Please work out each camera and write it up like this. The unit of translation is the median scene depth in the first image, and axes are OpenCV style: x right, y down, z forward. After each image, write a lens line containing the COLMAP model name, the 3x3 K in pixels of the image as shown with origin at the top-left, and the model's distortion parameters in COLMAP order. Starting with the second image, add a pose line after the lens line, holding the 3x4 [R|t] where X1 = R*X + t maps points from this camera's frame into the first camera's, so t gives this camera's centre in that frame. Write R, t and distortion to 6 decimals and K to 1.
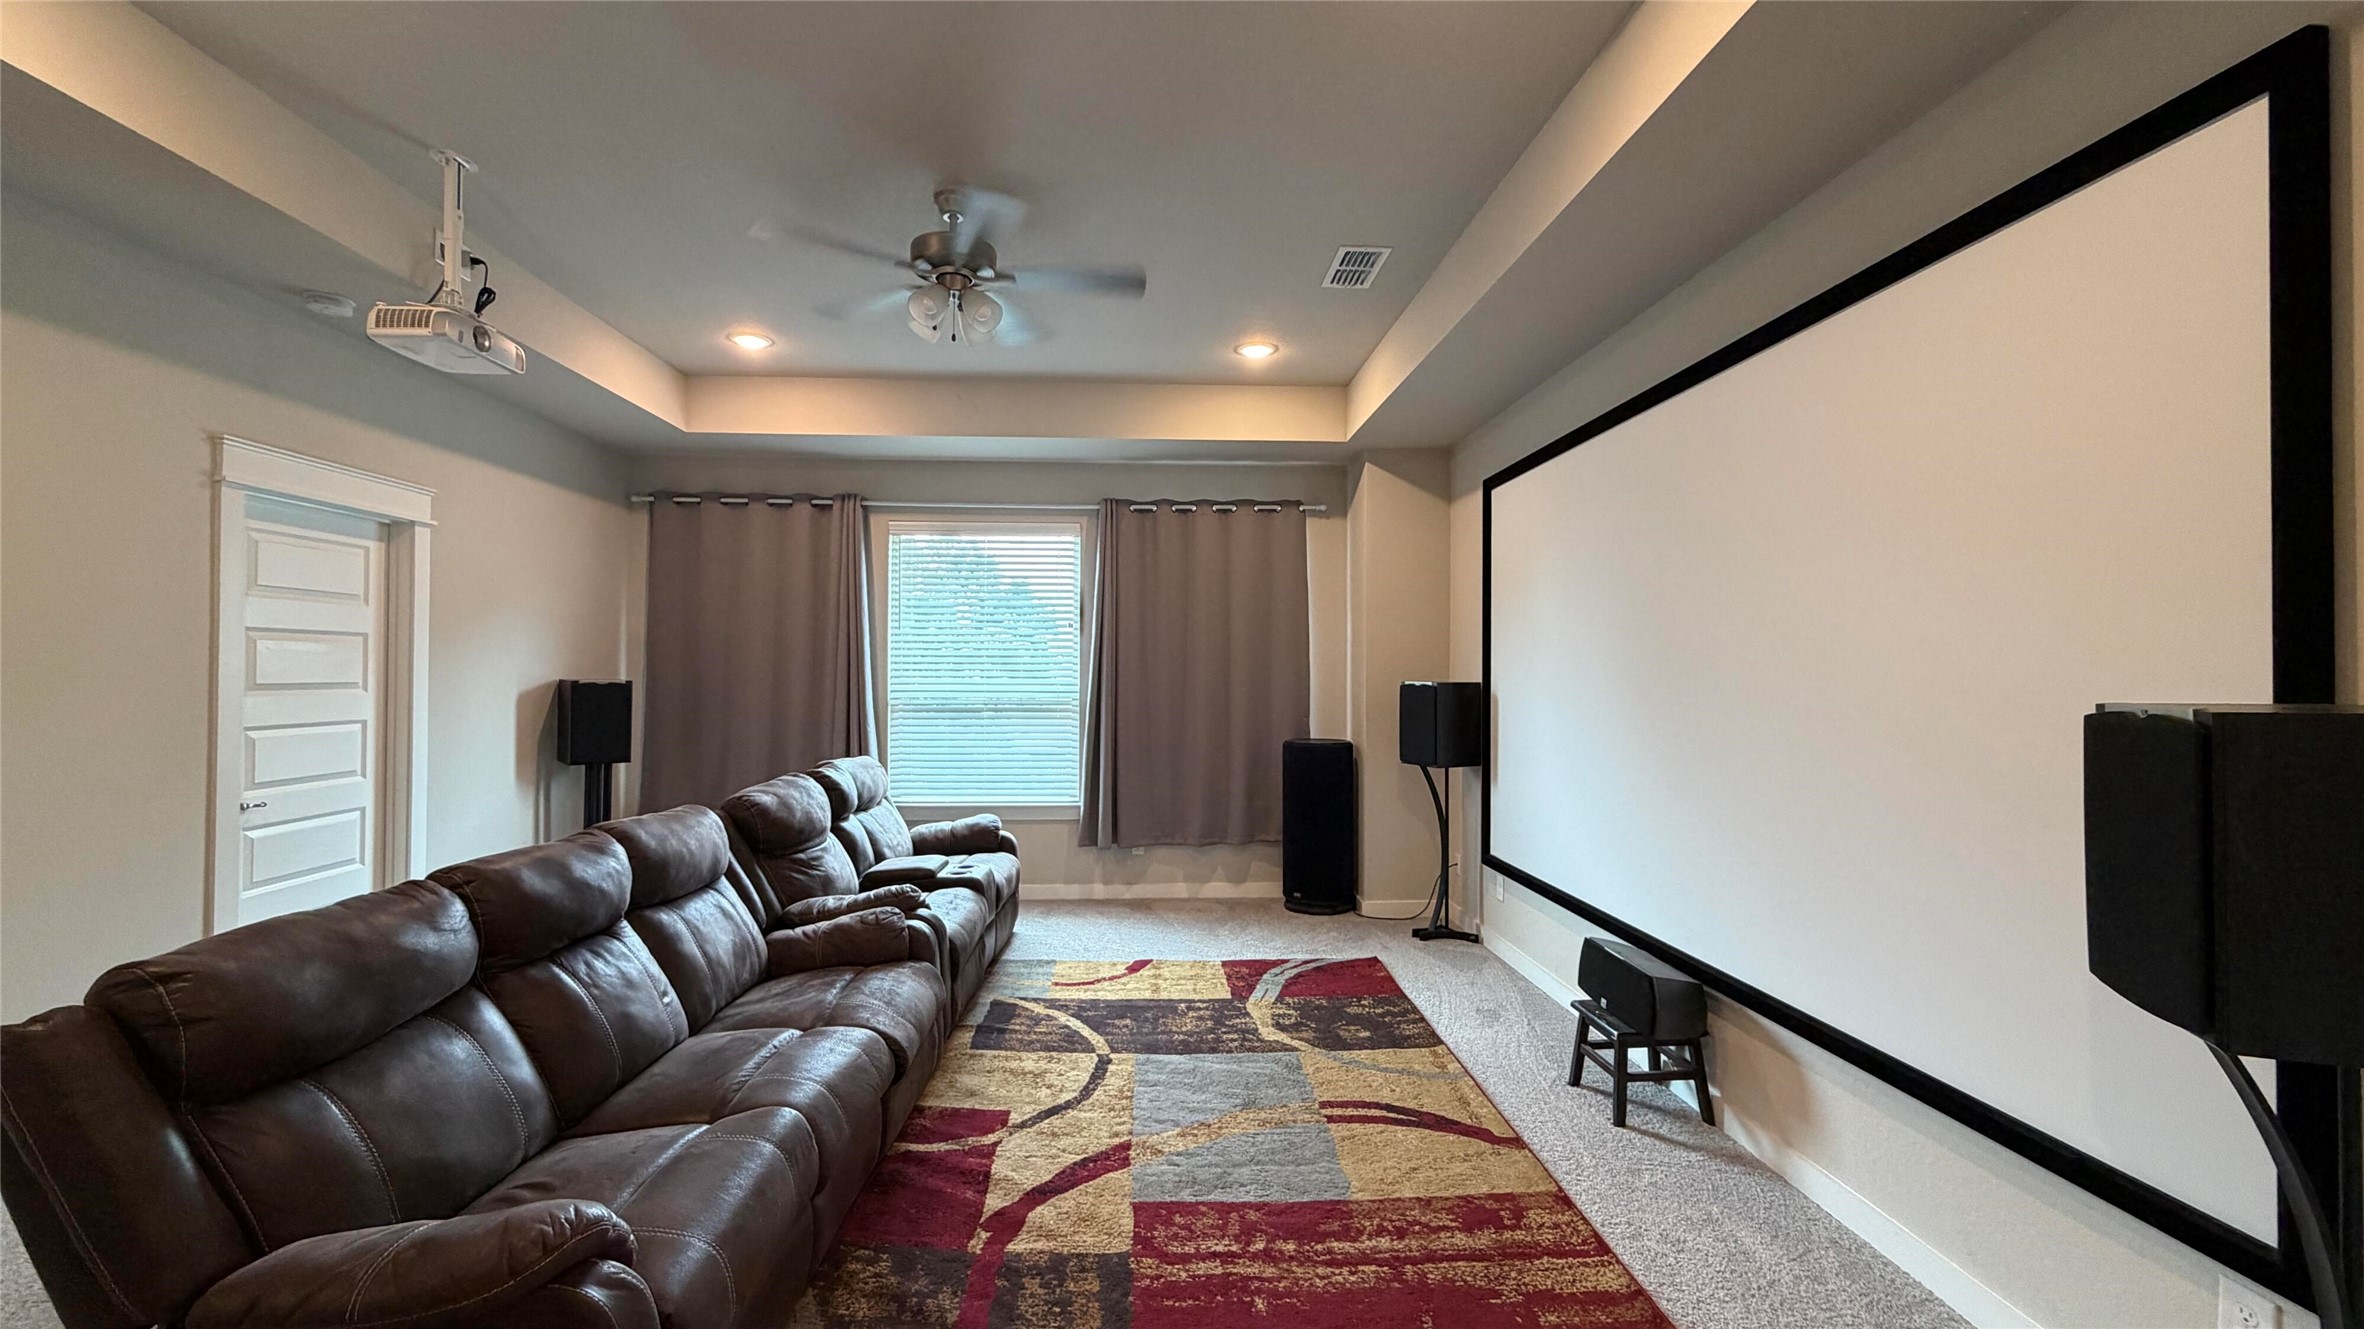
lens RADIAL K [[941.0, 0, 1175.6], [0, 941.0, 669.3], [0, 0, 1]] dist [-0.003750, 0.000496]
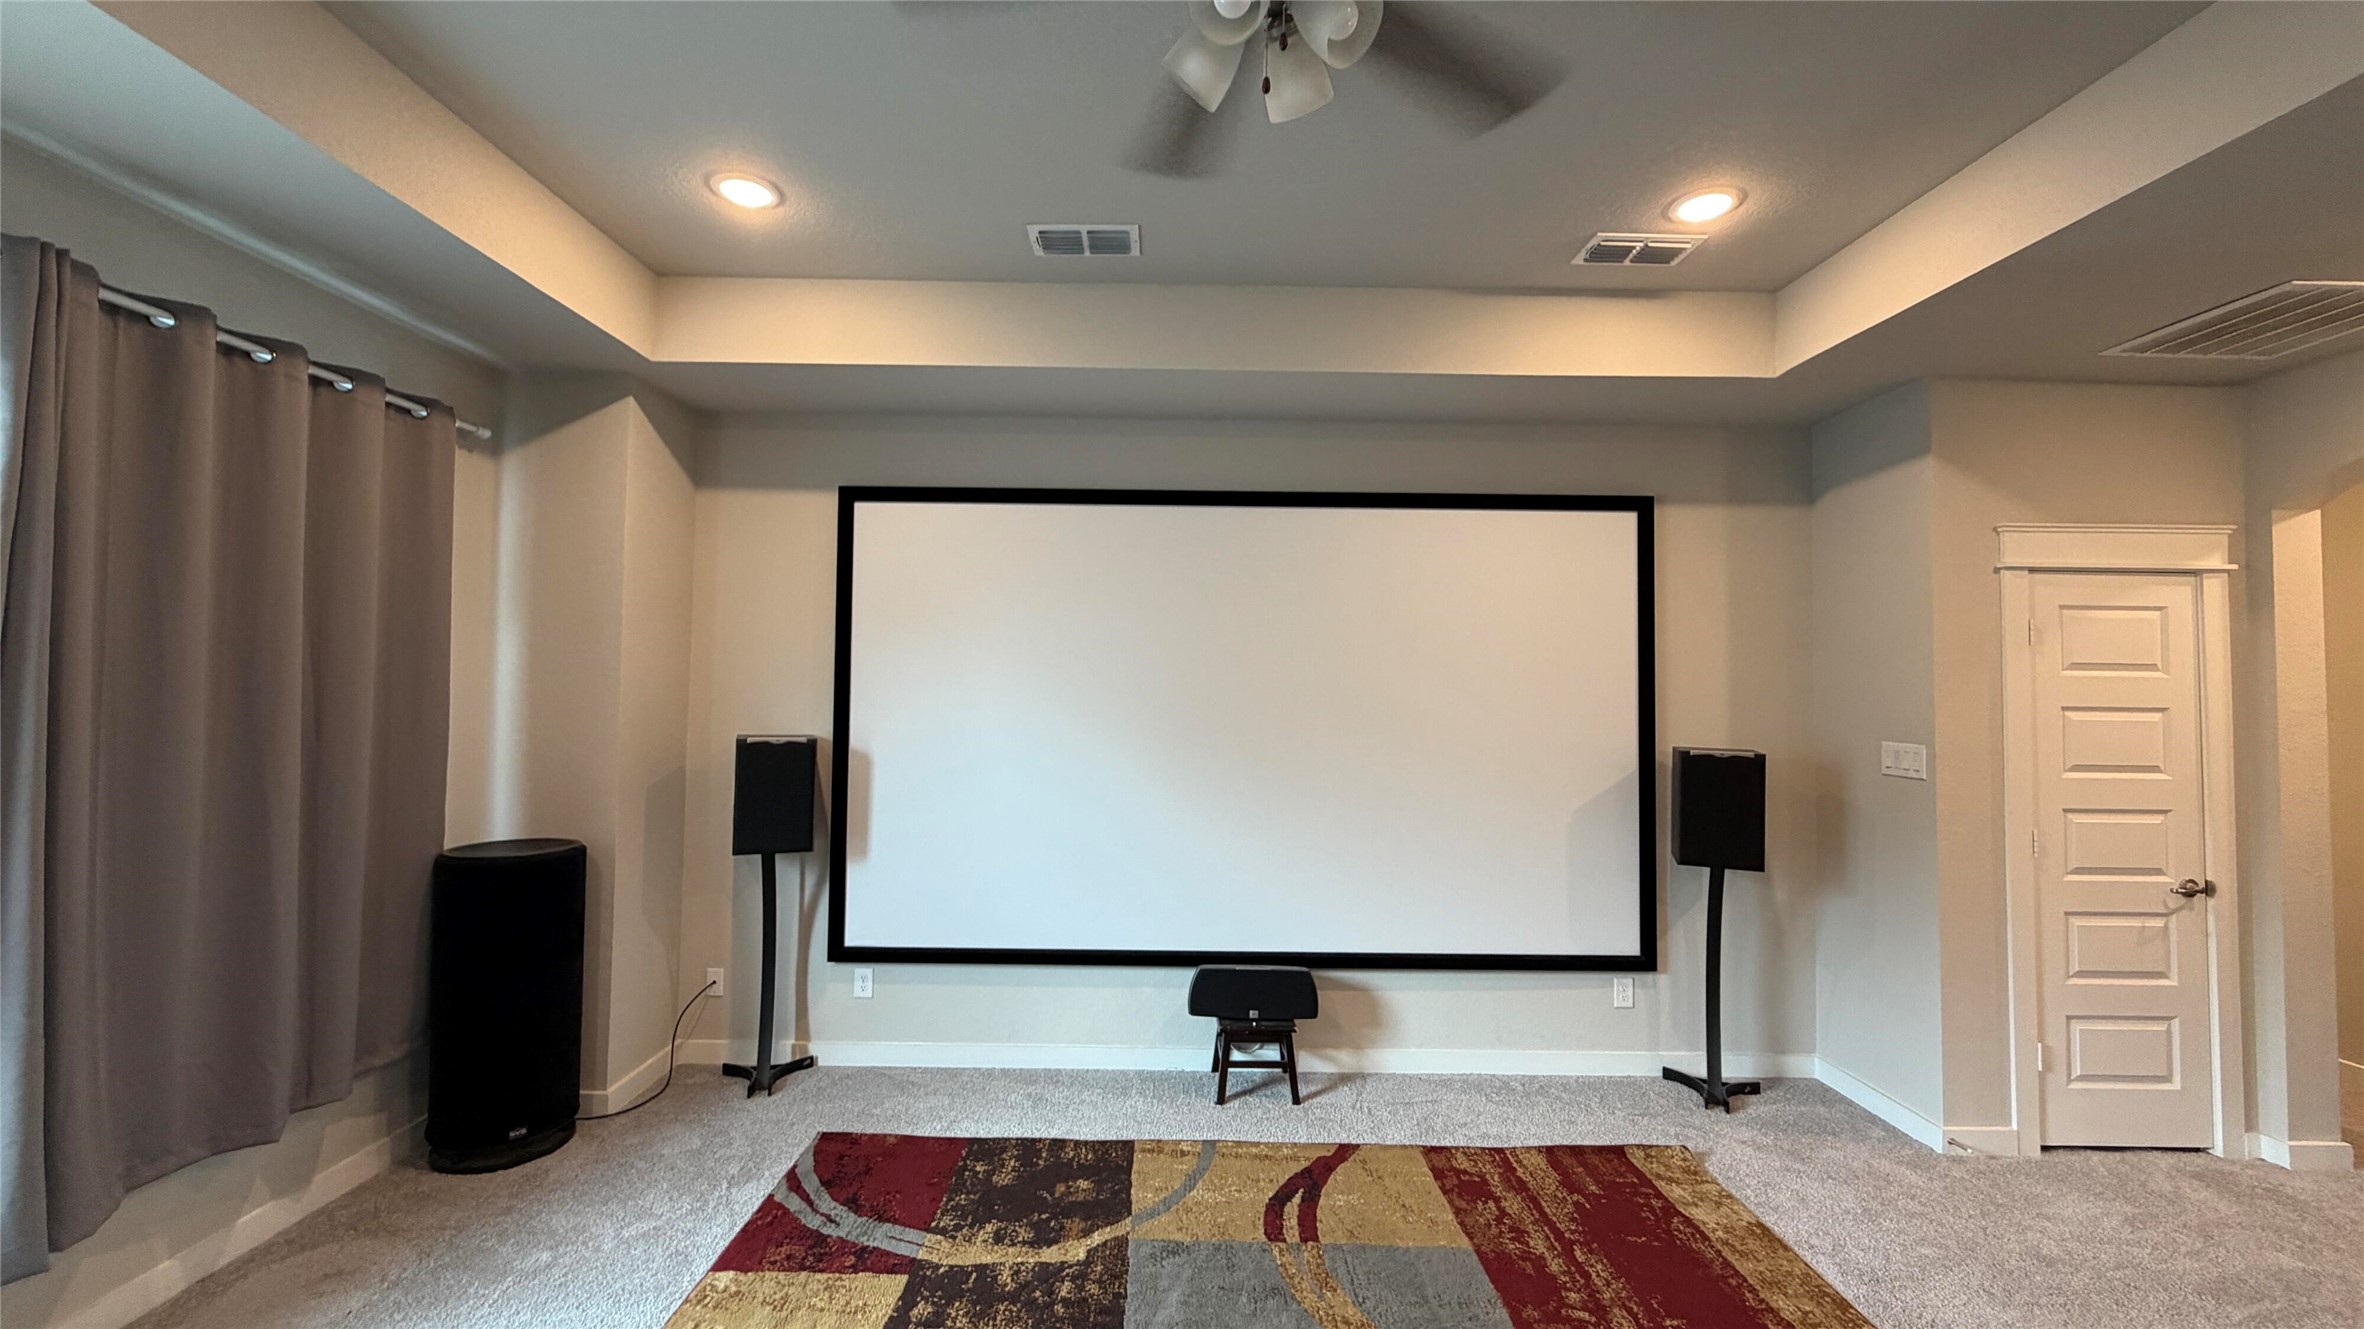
lens RADIAL K [[941.0, 0, 1182.0], [0, 941.0, 661.0], [0, 0, 1]] dist [-0.003750, 0.000496]
pose [[0.047577, 0.025826, 0.998534, -0.617287], [-0.016411, 0.999551, -0.025070, -0.045664], [-0.998733, -0.015194, 0.047979, 0.879698]]
